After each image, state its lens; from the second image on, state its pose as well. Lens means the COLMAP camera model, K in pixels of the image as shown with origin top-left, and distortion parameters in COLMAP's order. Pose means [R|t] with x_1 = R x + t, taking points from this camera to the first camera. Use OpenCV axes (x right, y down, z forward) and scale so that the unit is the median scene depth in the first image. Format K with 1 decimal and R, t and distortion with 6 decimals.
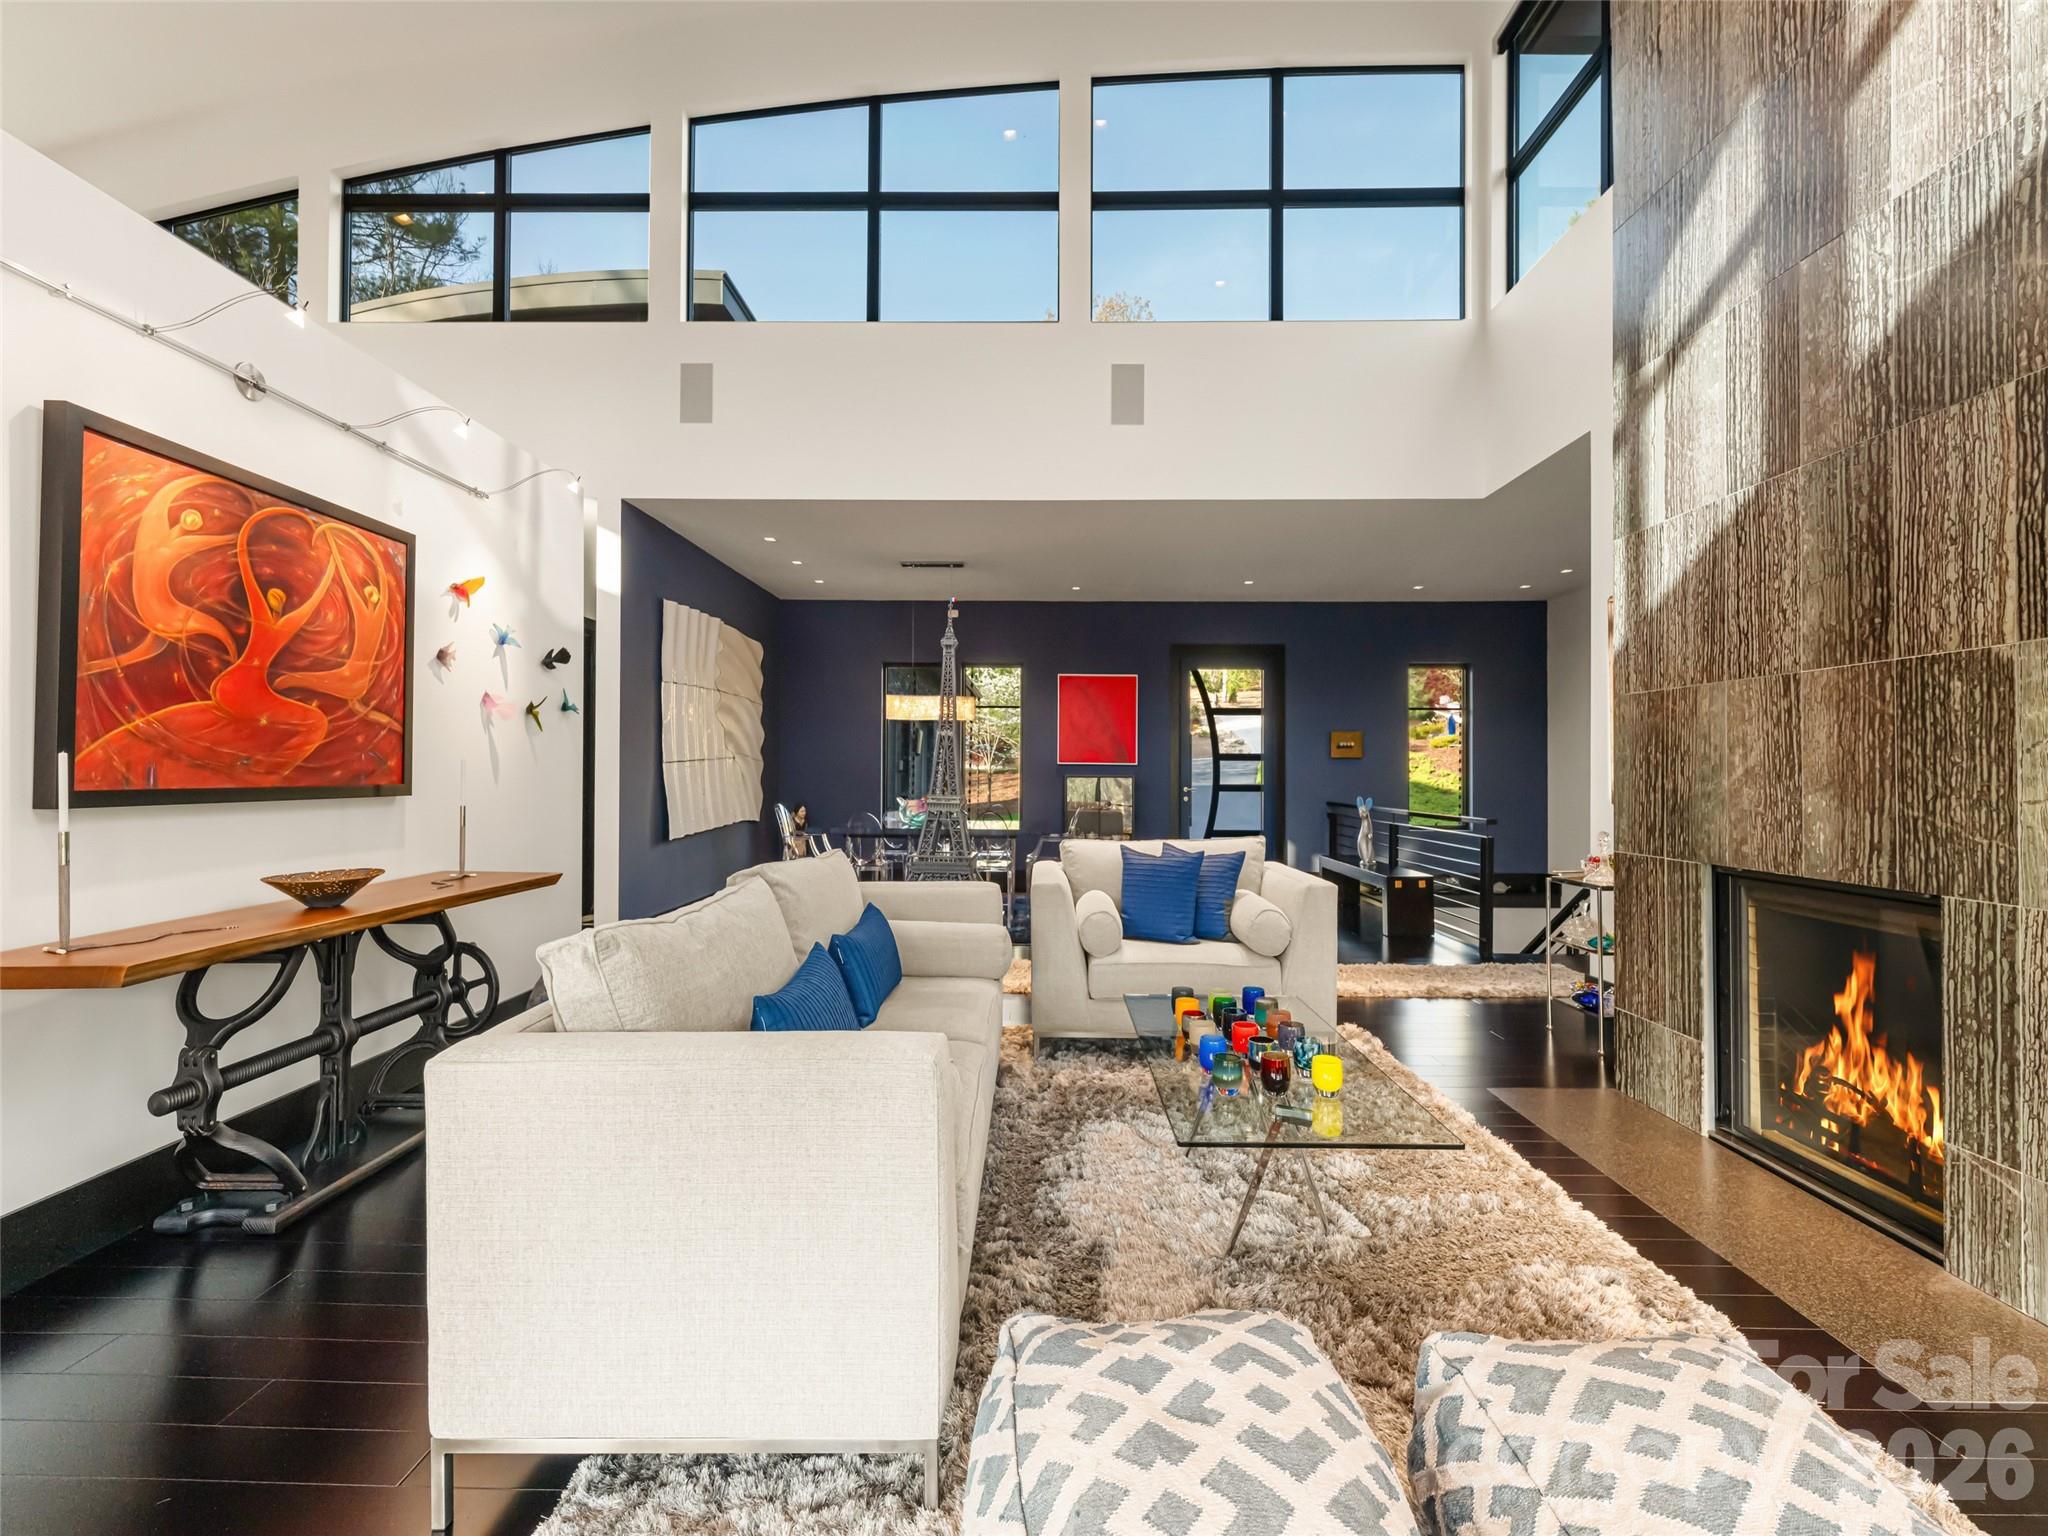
lens RADIAL K [[836.0, 0, 1021.0], [0, 836.0, 765.0], [0, 0, 1]] dist [-0.003103, 0.000101]
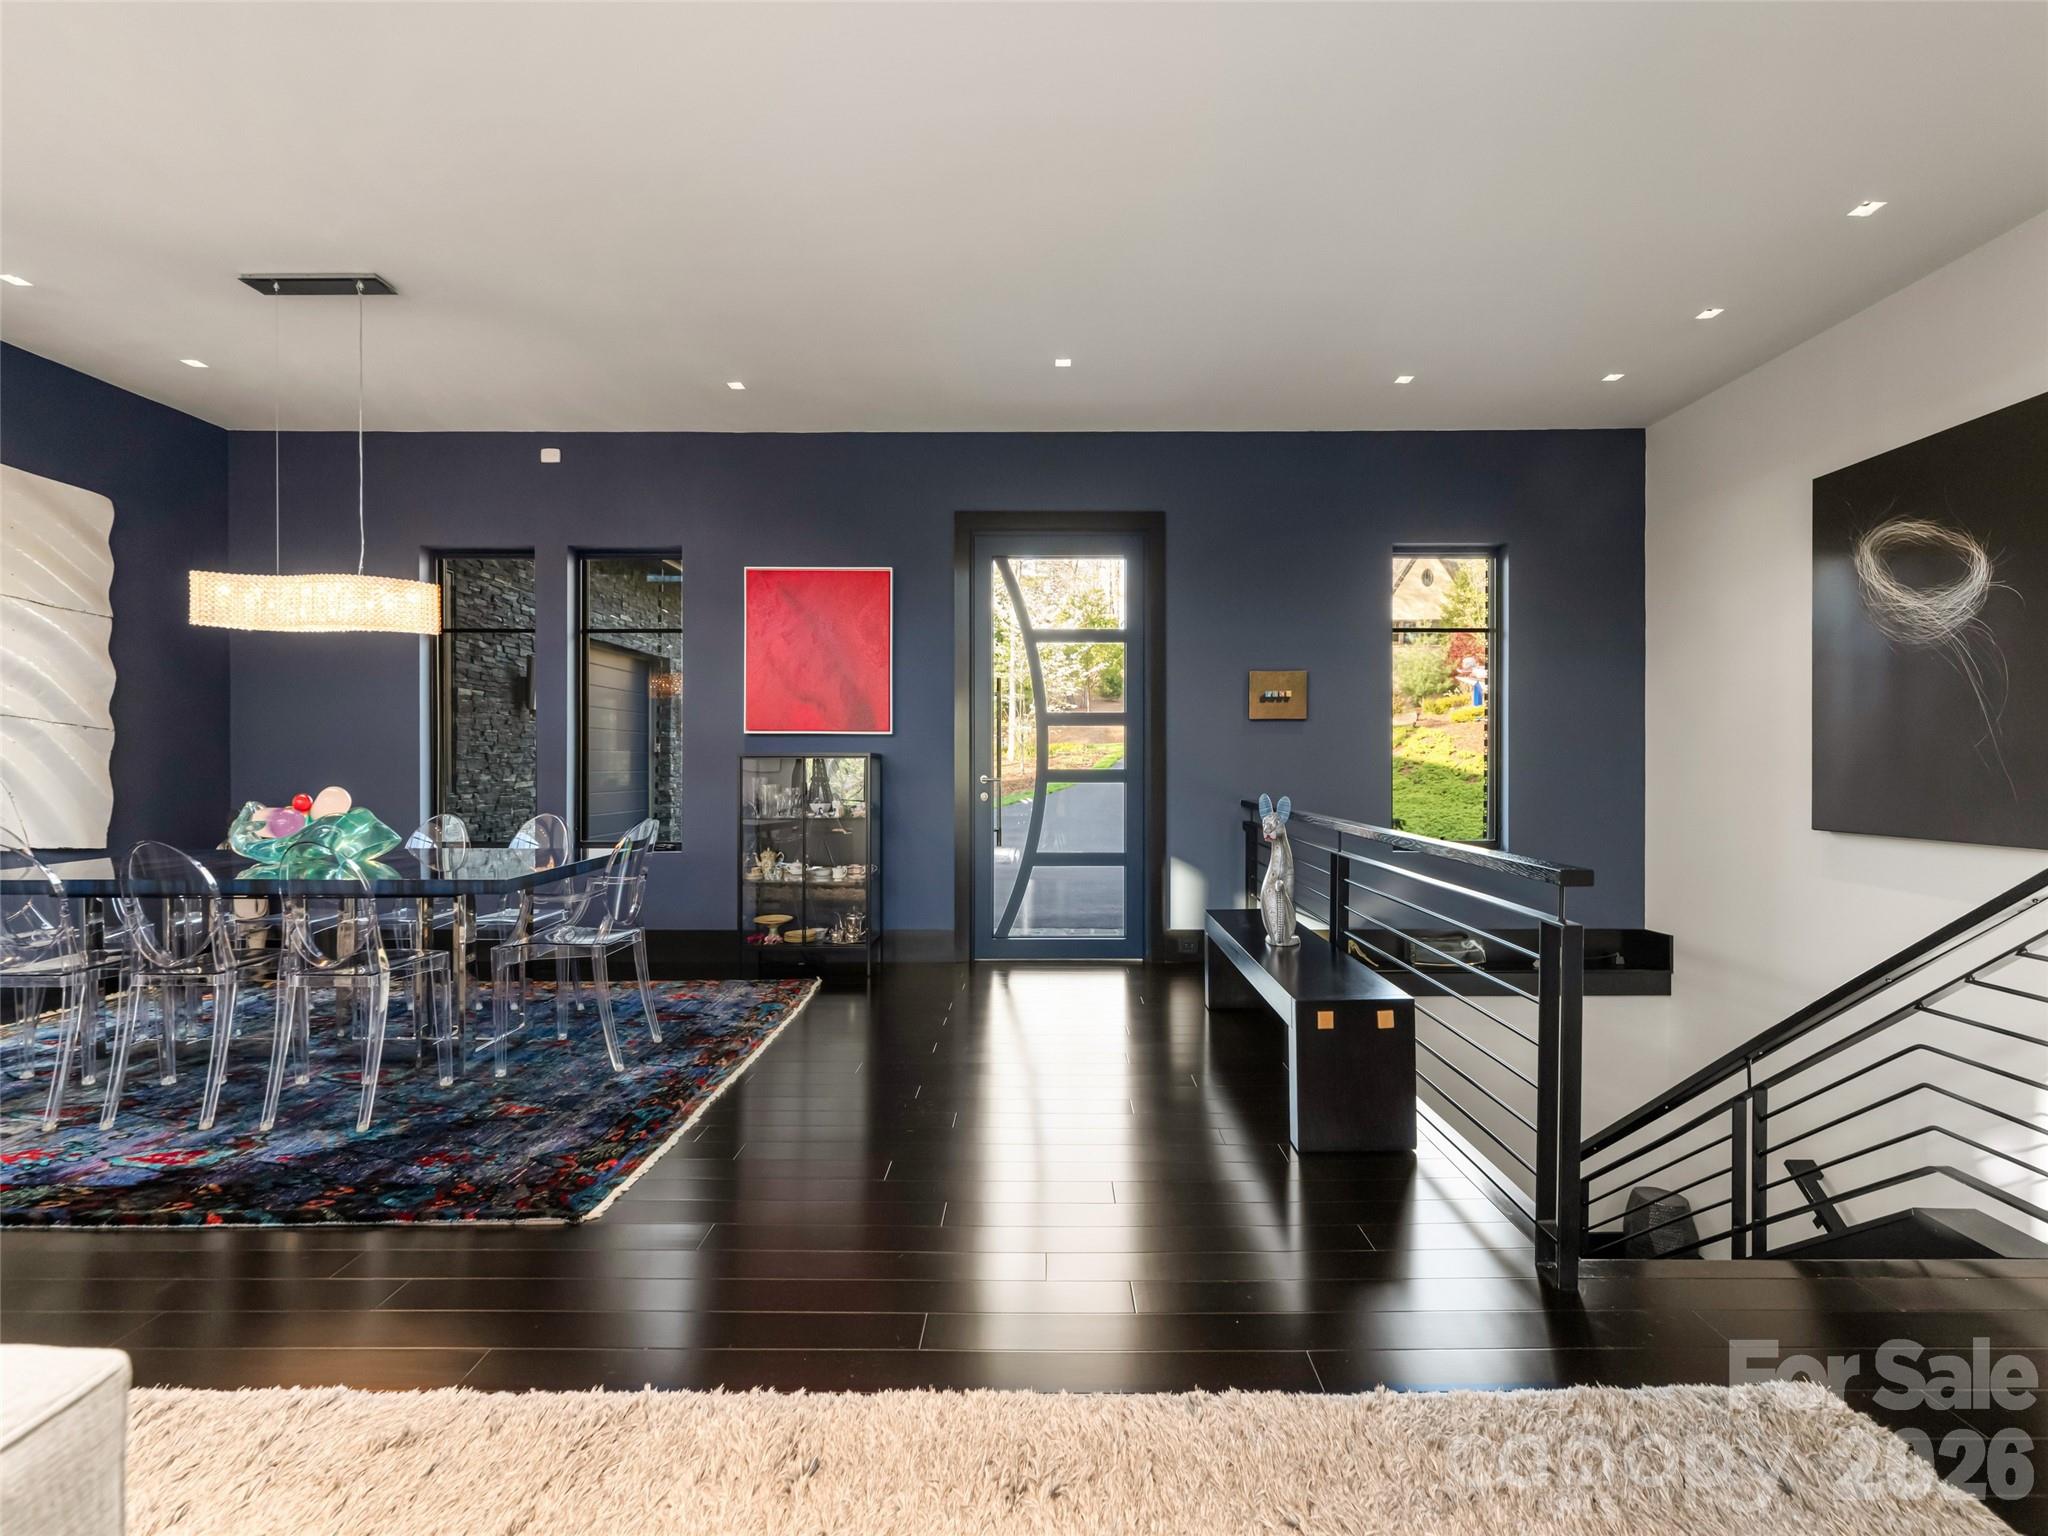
lens RADIAL K [[885.3, 0, 1037.2], [0, 885.3, 767.7], [0, 0, 1]] dist [-0.002835, -0.000173]
pose [[0.999904, -0.005714, 0.012628, 0.690914], [0.005473, 0.999804, 0.019018, 0.033874], [-0.012734, -0.018947, 0.999739, 1.304757]]
